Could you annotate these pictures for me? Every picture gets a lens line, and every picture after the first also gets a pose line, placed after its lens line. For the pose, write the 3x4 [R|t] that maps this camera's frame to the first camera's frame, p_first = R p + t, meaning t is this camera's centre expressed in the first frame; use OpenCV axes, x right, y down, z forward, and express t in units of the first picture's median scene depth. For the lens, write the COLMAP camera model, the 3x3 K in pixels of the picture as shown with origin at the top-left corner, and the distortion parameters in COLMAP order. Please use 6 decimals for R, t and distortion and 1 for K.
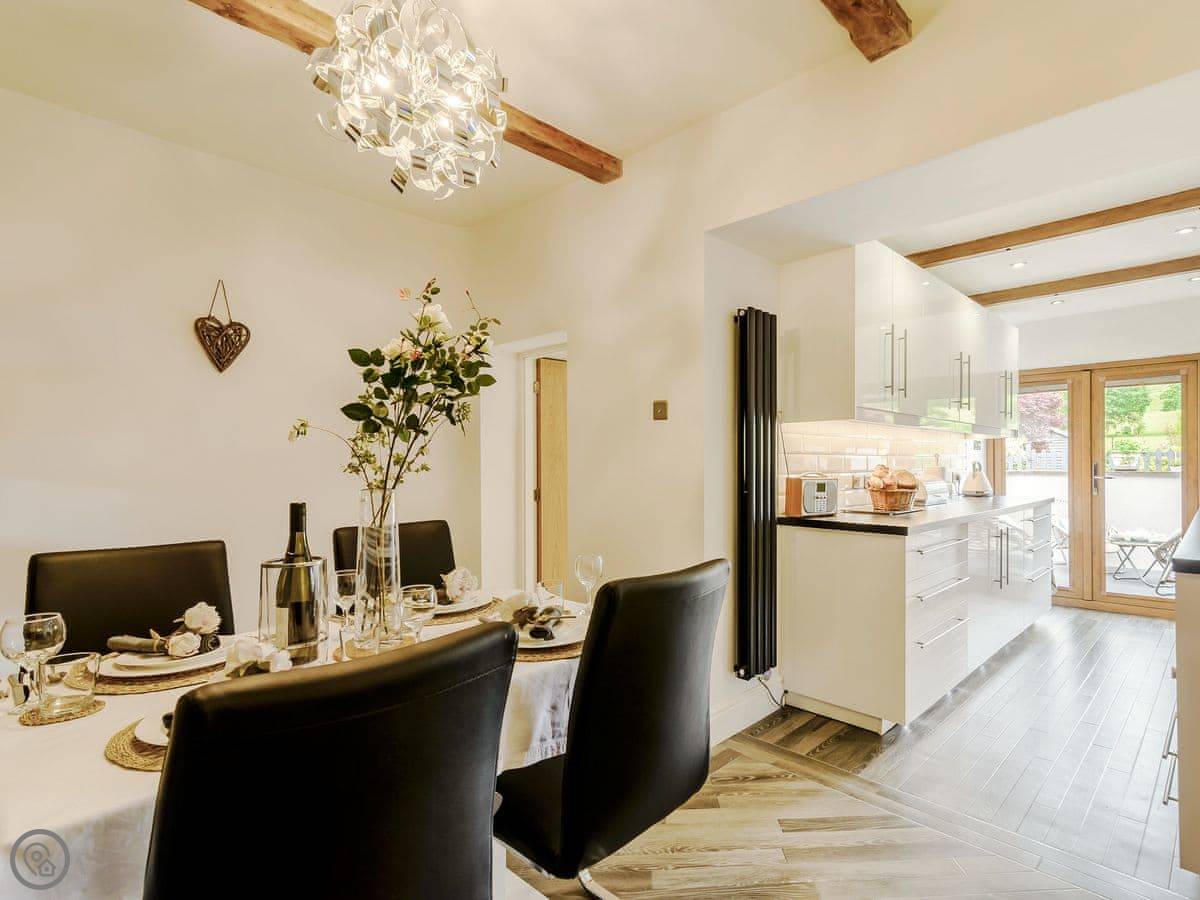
lens RADIAL K [[605.3, 0, 638.6], [0, 605.3, 465.0], [0, 0, 1]] dist [0.005885, -0.000008]
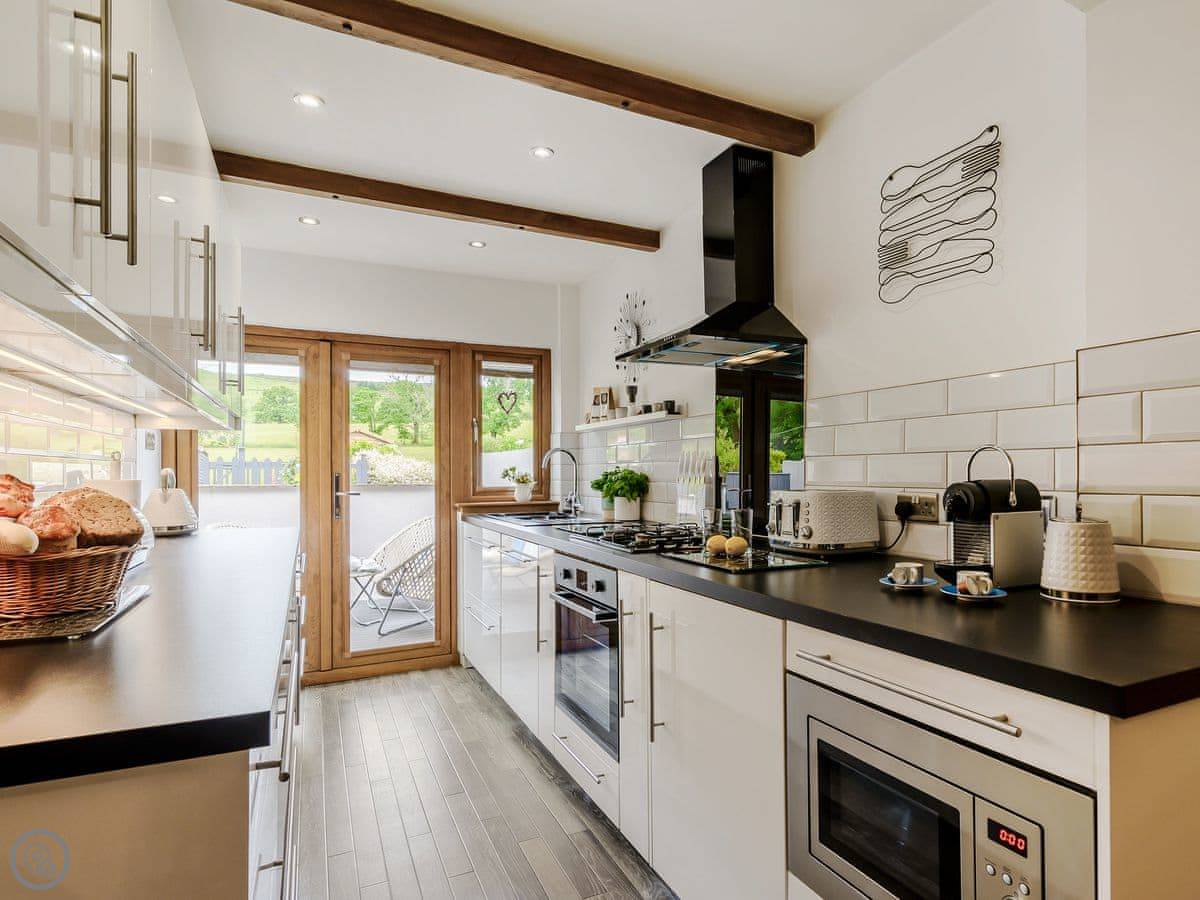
lens RADIAL K [[611.2, 0, 596.4], [0, 611.2, 468.7], [0, 0, 1]] dist [0.018090, 0.000641]
pose [[0.276585, 0.010314, 0.960934, 0.148525], [0.005559, 0.999909, -0.012332, 0.001899], [-0.960973, 0.008752, 0.276502, 0.515089]]
